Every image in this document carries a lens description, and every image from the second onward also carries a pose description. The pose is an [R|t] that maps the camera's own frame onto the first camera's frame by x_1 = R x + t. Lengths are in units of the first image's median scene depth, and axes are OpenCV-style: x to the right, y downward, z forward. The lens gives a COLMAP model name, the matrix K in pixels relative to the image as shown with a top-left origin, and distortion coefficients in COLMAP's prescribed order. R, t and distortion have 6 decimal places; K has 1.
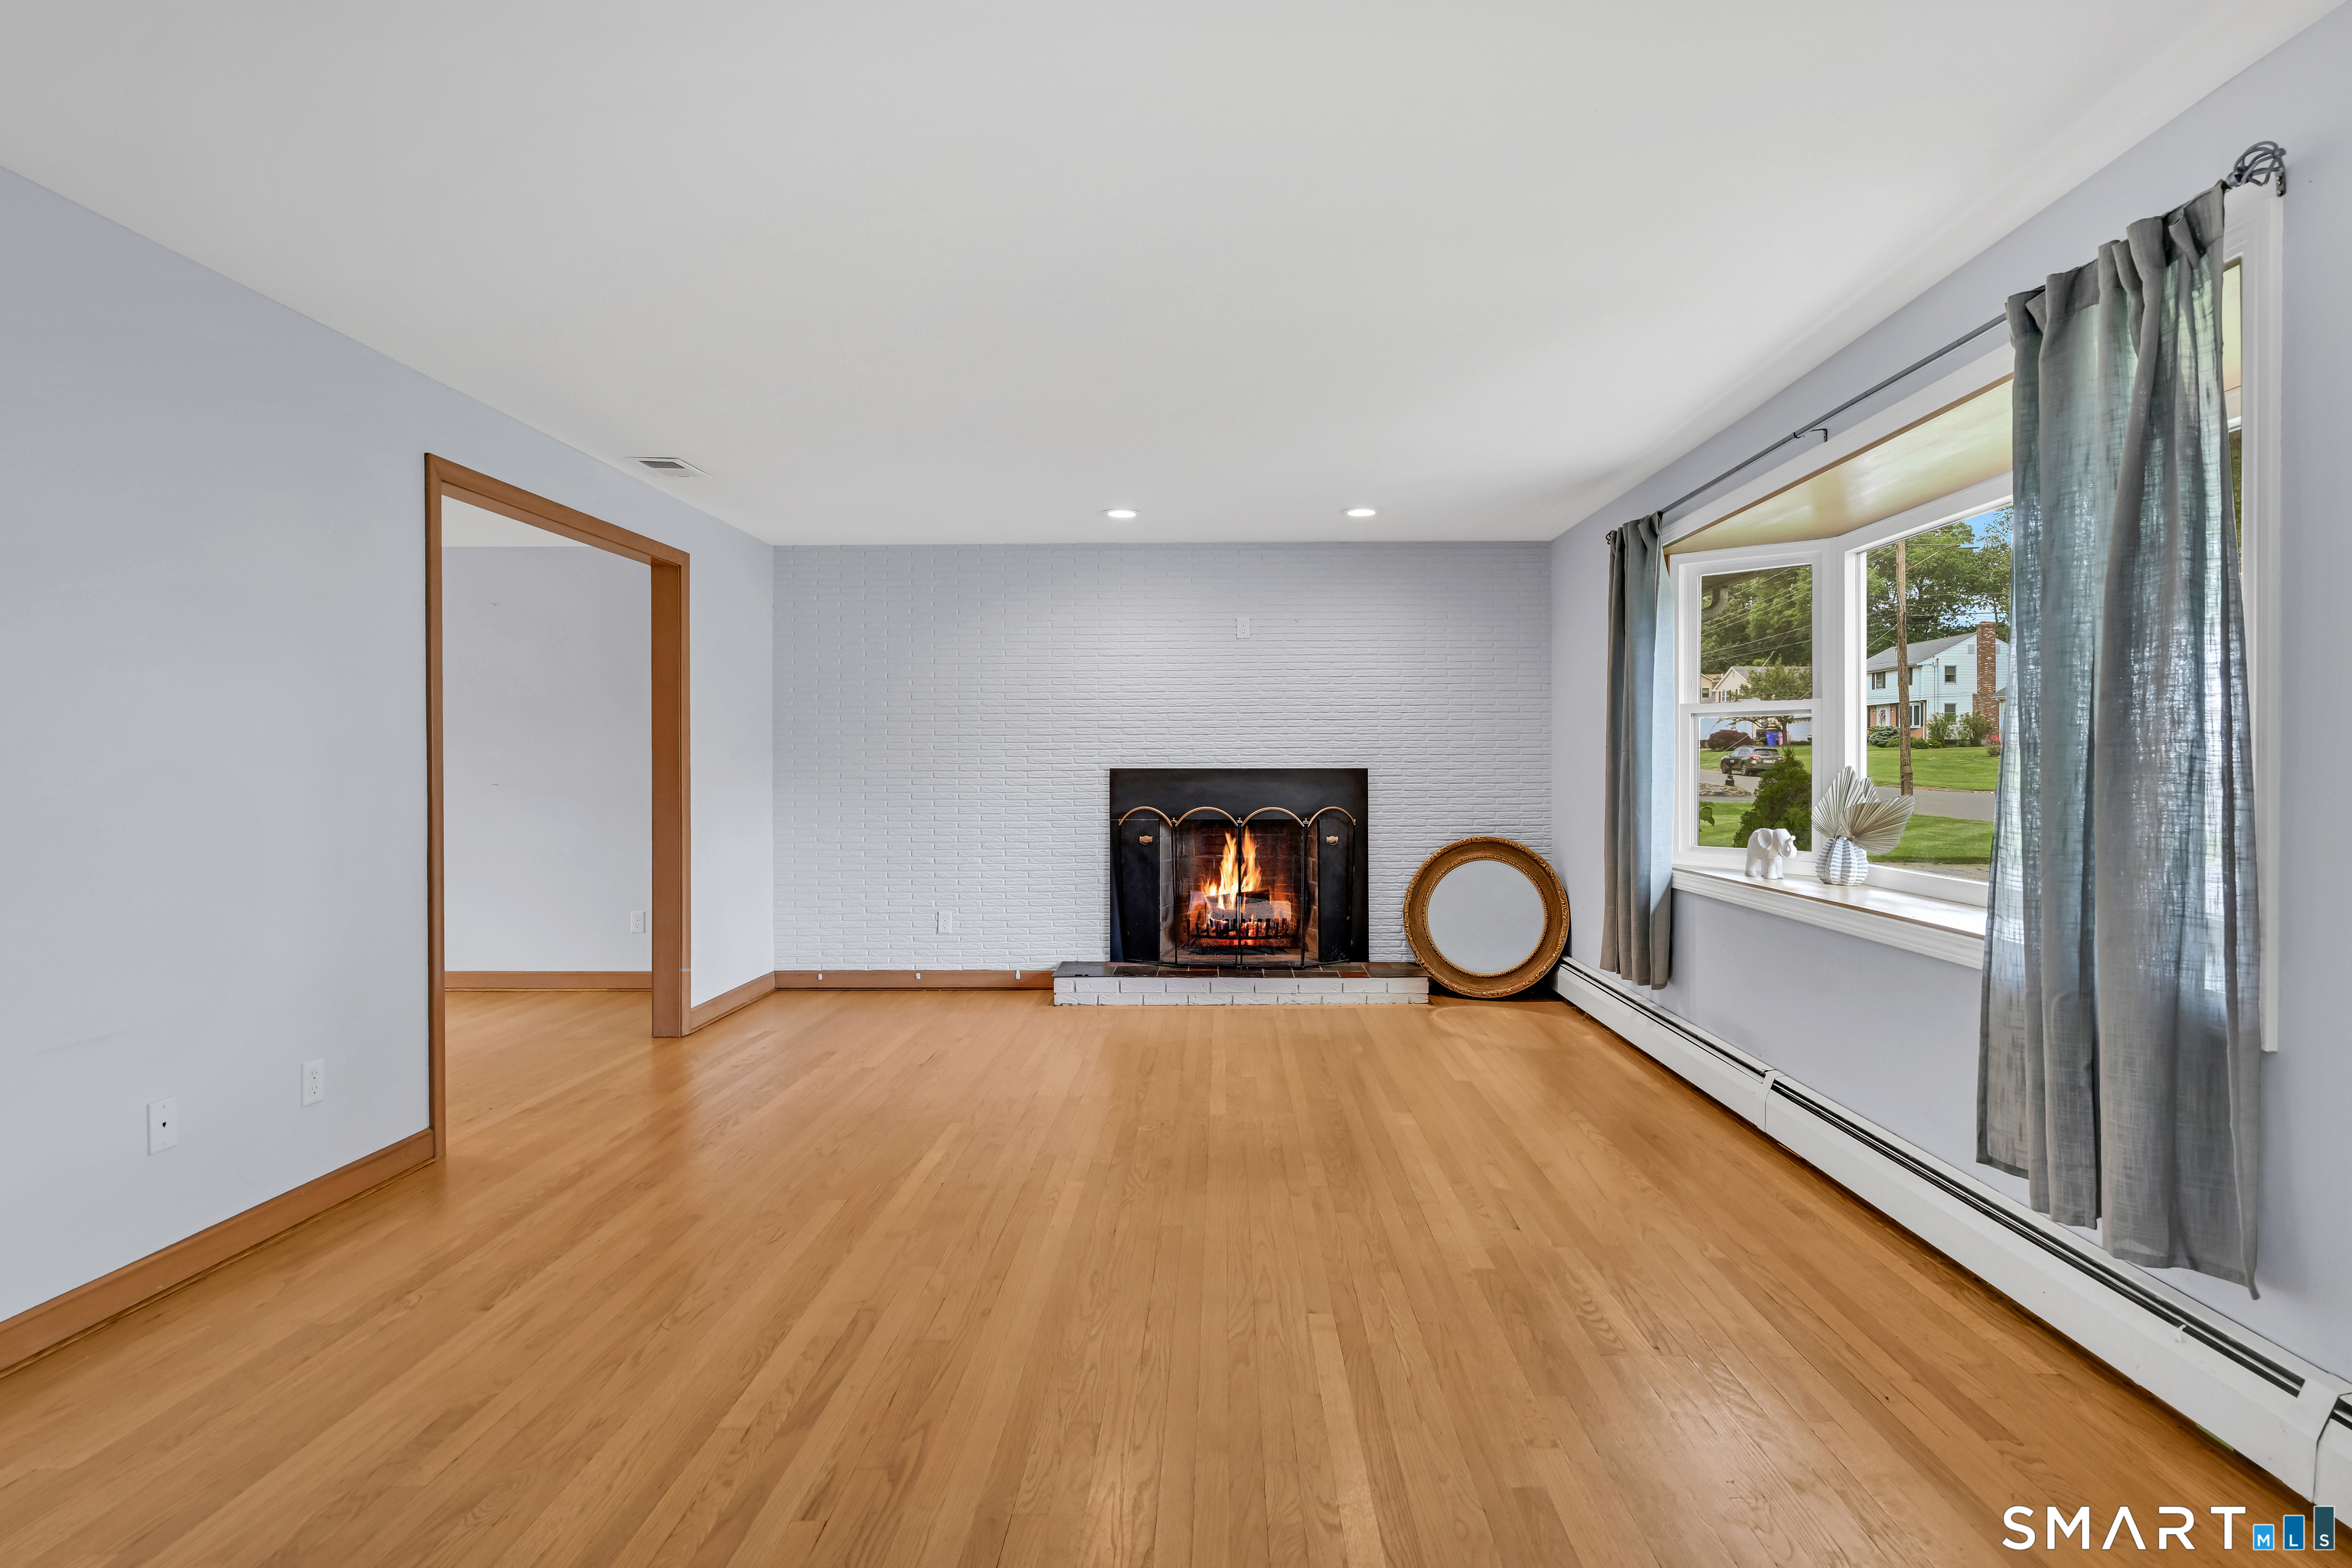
lens RADIAL K [[1182.7, 0, 1173.5], [0, 1182.7, 772.3], [0, 0, 1]] dist [-0.002826, 0.000887]
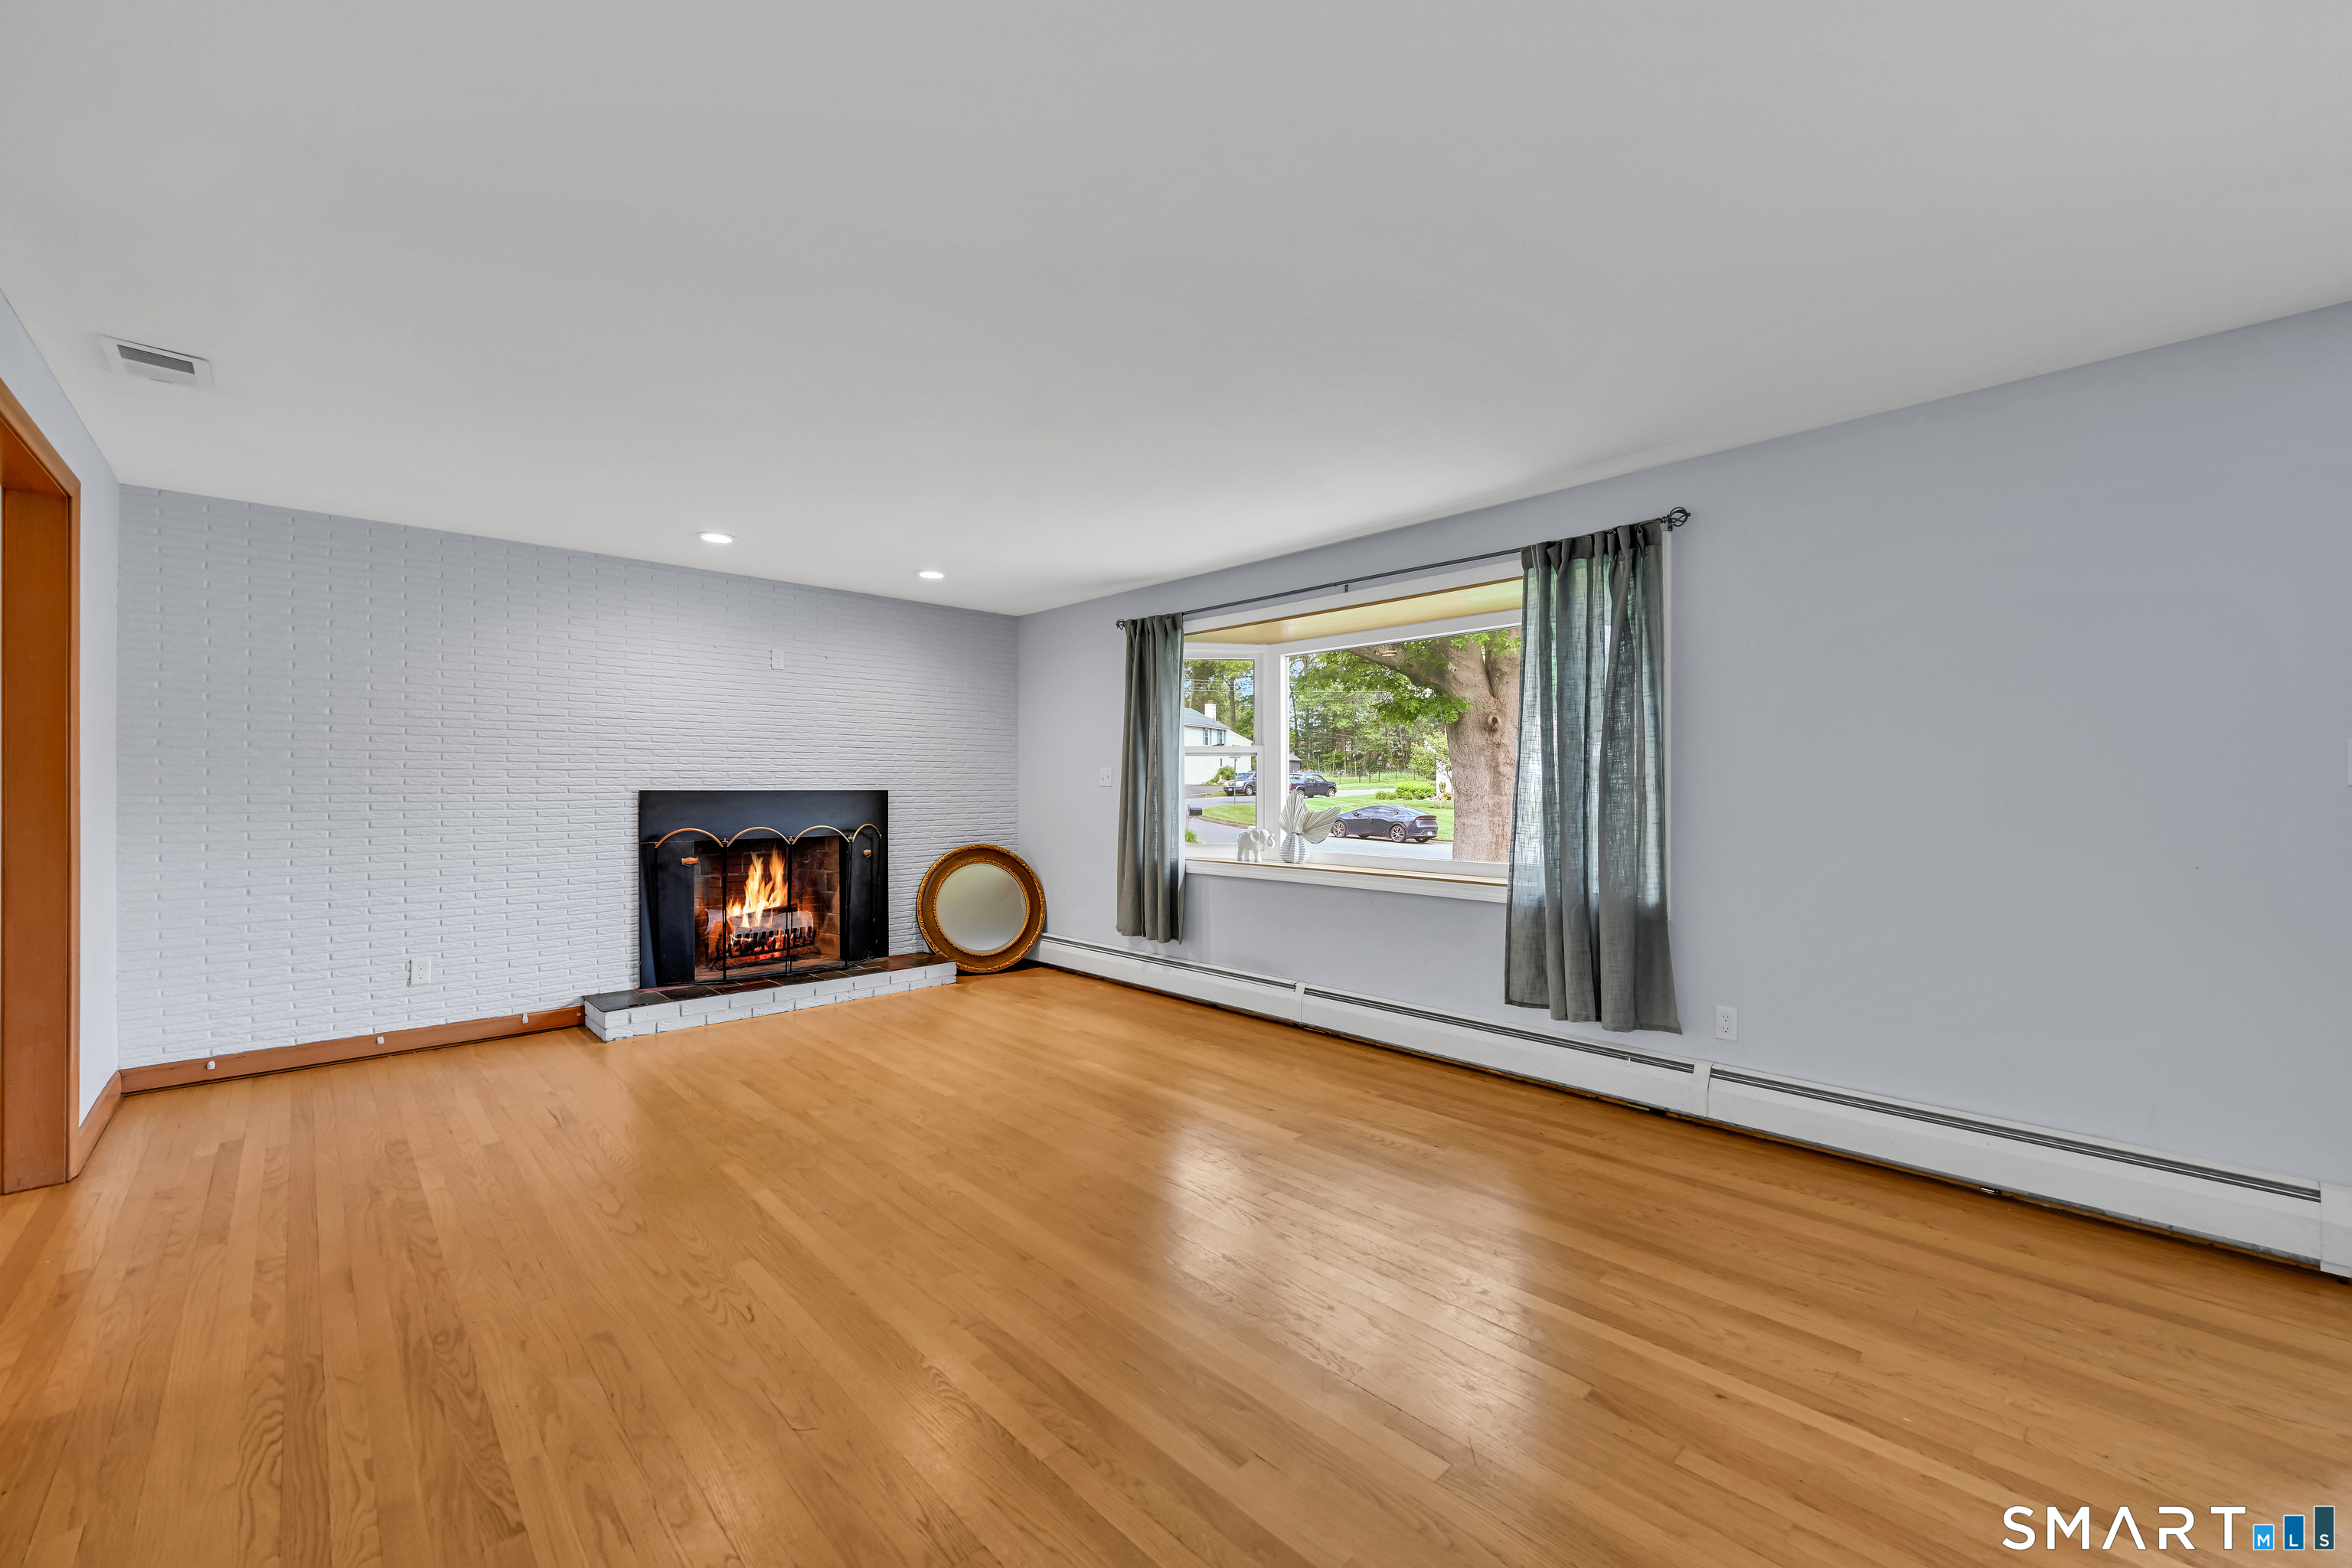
lens RADIAL K [[971.9, 0, 1176.0], [0, 971.9, 784.0], [0, 0, 1]] dist [0.000356, 0.000376]
pose [[0.702722, 0.004210, 0.711452, -0.336976], [0.002733, 0.999959, -0.008617, -0.000549], [-0.711460, 0.008000, 0.702682, 0.131746]]
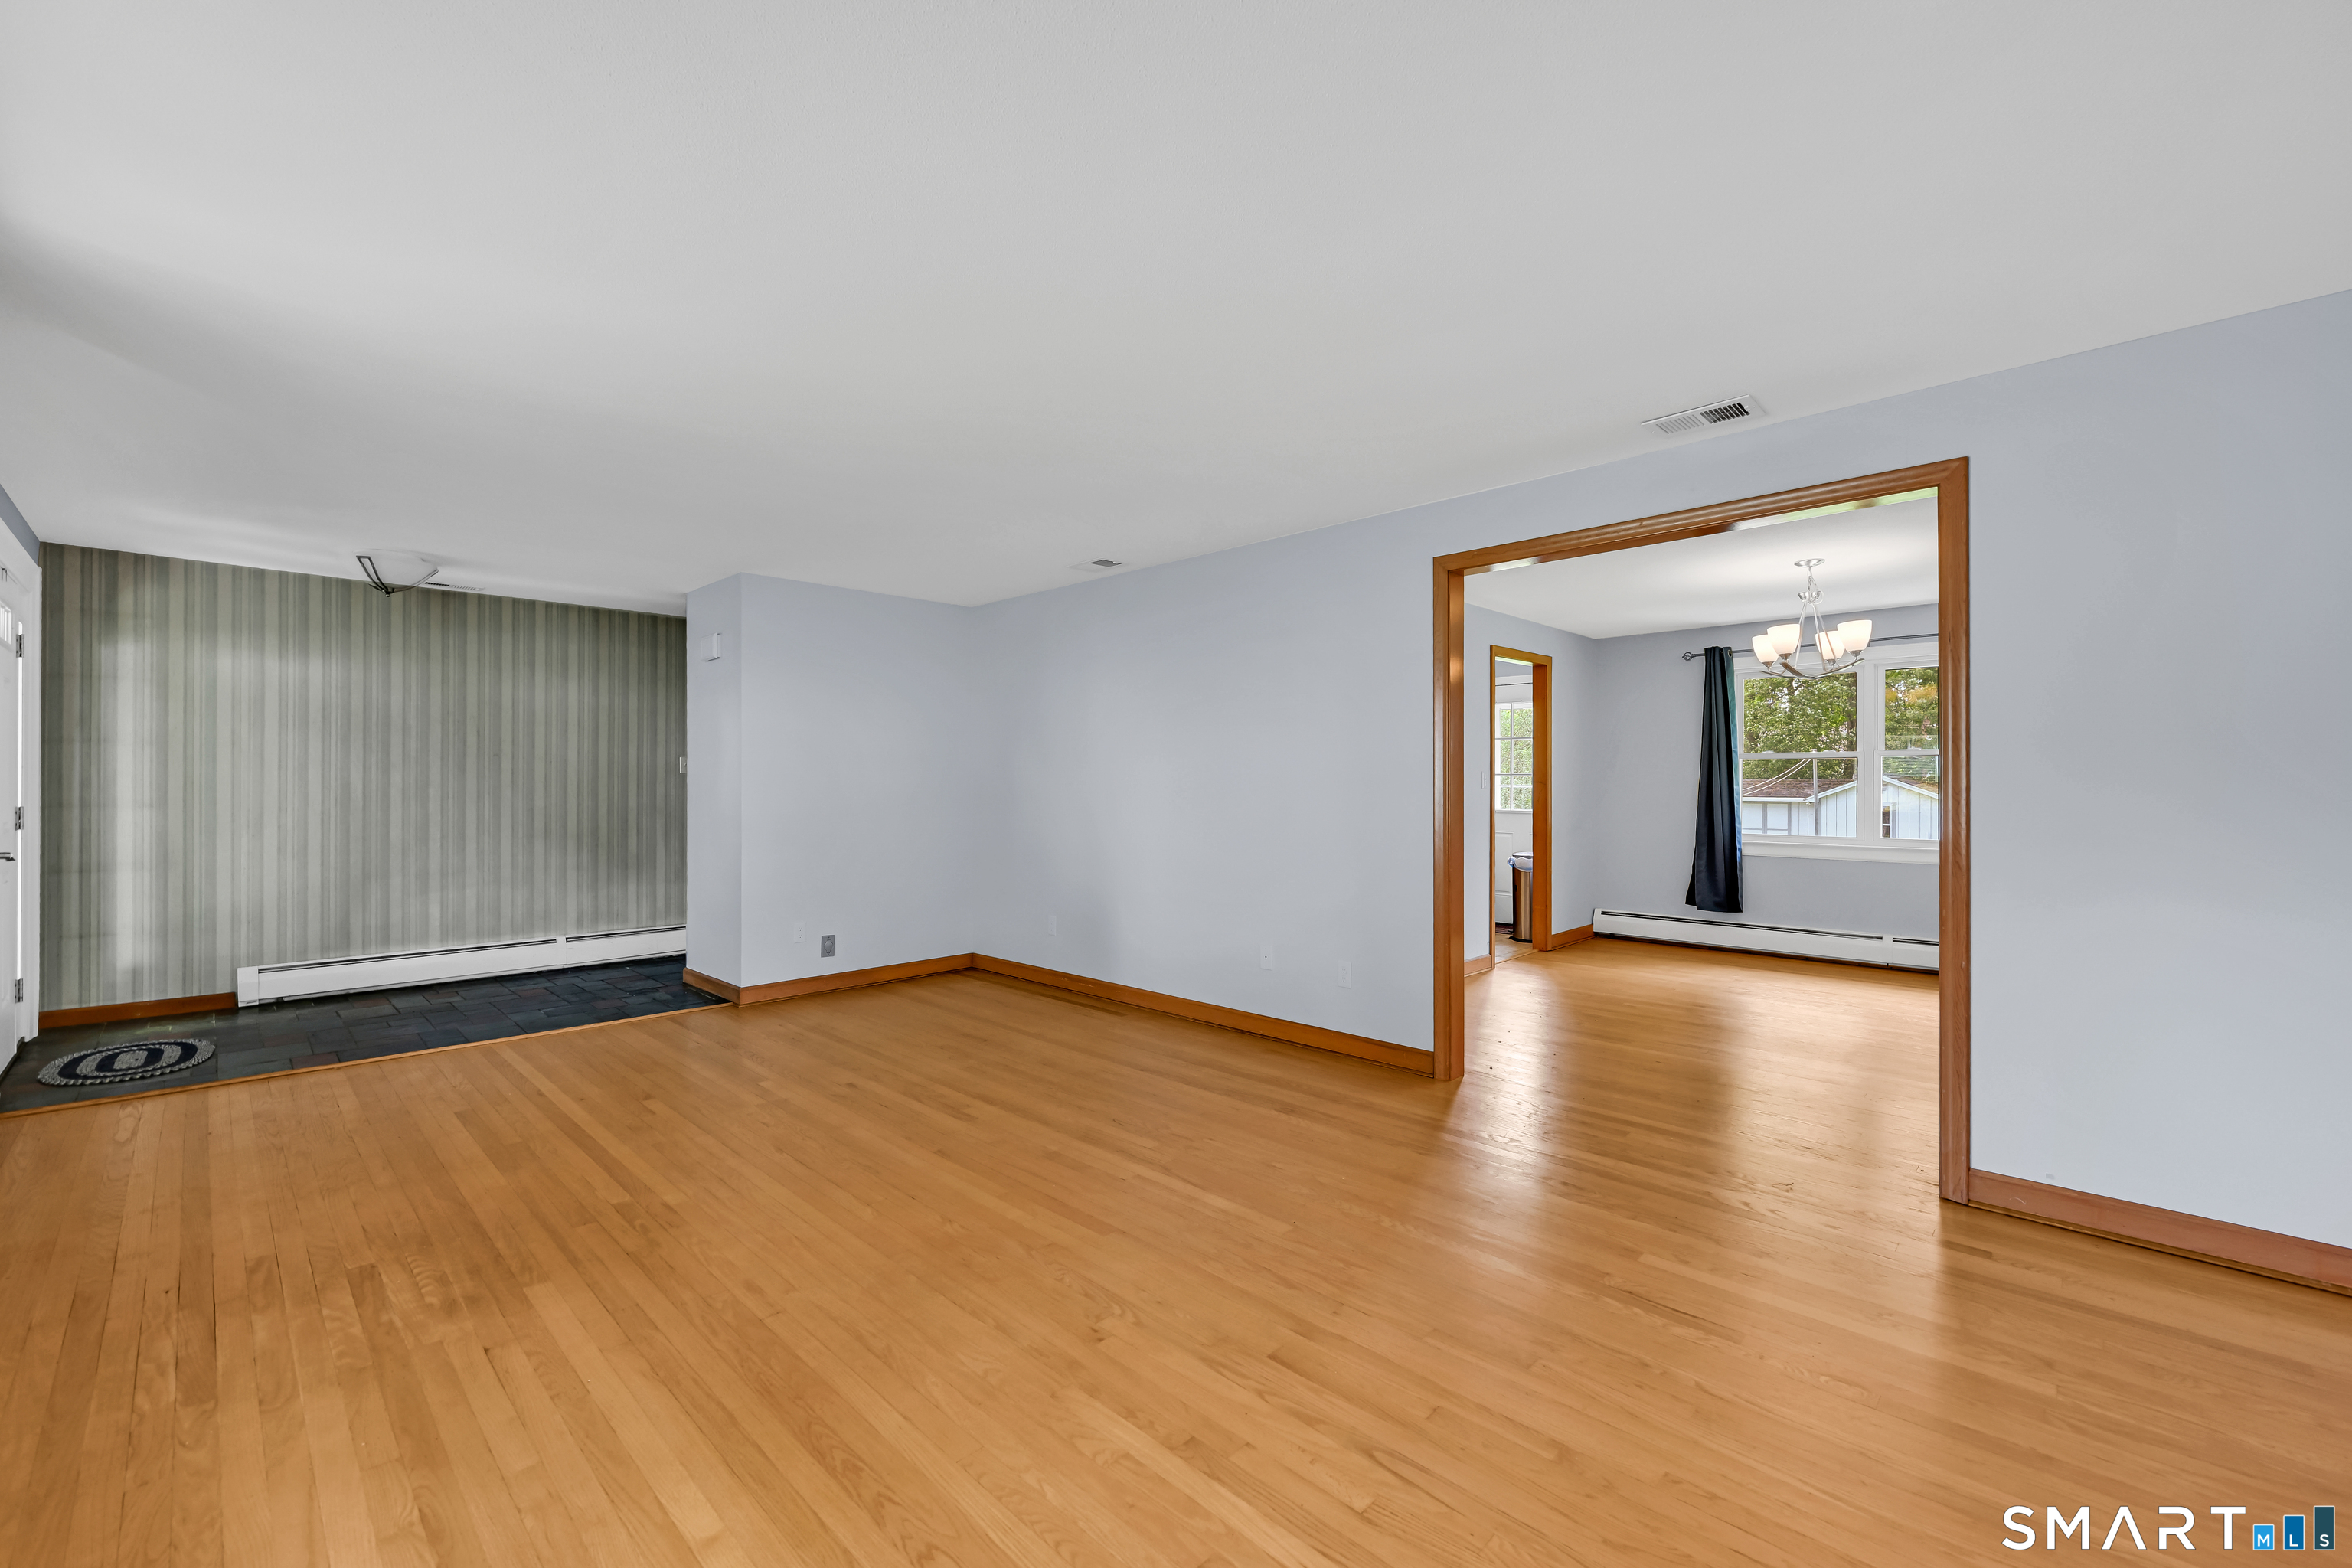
lens RADIAL K [[938.5, 0, 1176.0], [0, 938.5, 784.0], [0, 0, 1]] dist [-0.021769, 0.000347]
pose [[-0.659147, -0.002462, -0.752010, 0.242963], [-0.004025, 0.999992, 0.000254, -0.004793], [0.752003, 0.003194, -0.659152, 0.945864]]
